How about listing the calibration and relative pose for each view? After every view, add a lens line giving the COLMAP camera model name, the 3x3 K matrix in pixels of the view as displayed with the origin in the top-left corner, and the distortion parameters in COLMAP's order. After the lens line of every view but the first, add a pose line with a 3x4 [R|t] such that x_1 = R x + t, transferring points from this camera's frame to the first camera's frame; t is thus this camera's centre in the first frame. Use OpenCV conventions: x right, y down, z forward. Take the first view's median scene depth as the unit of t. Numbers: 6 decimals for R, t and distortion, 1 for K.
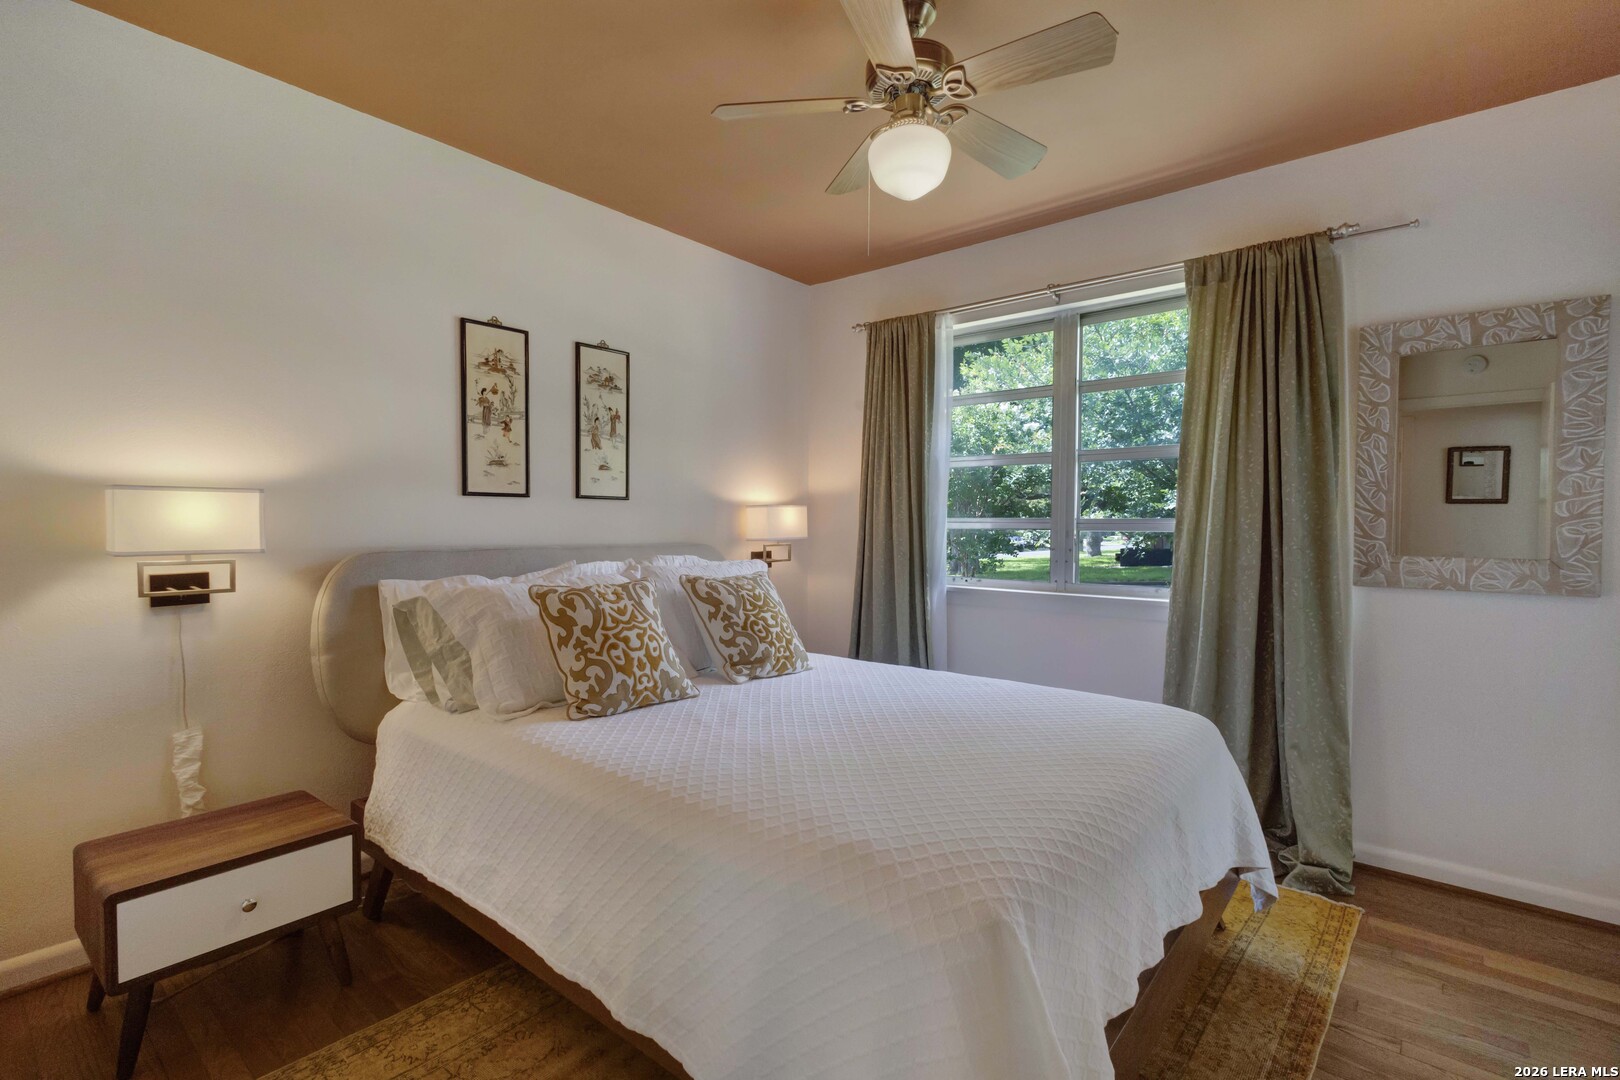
lens RADIAL K [[763.3, 0, 813.3], [0, 763.3, 537.9], [0, 0, 1]] dist [0.008971, 0.000199]
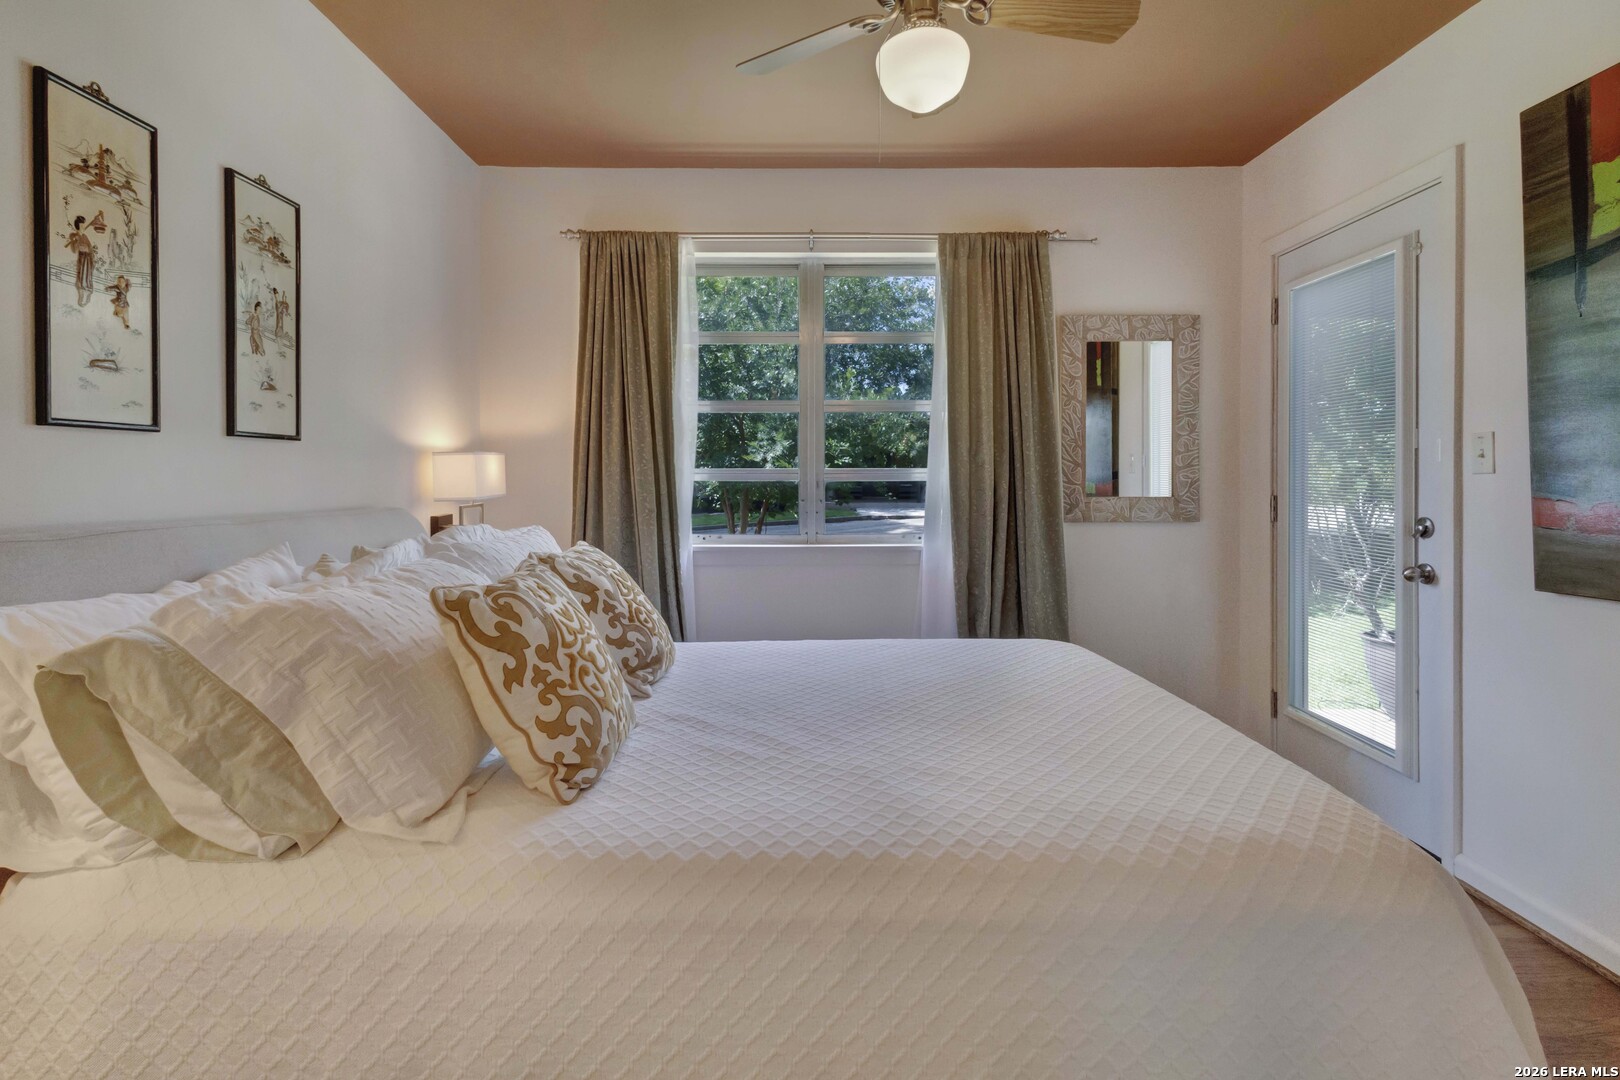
lens RADIAL K [[789.6, 0, 808.3], [0, 789.6, 478.8], [0, 0, 1]] dist [0.003120, 0.000129]
pose [[0.753378, -0.010854, 0.657498, -0.413715], [0.020280, 0.999772, -0.006733, -0.007090], [-0.657275, 0.018406, 0.753426, 0.285546]]
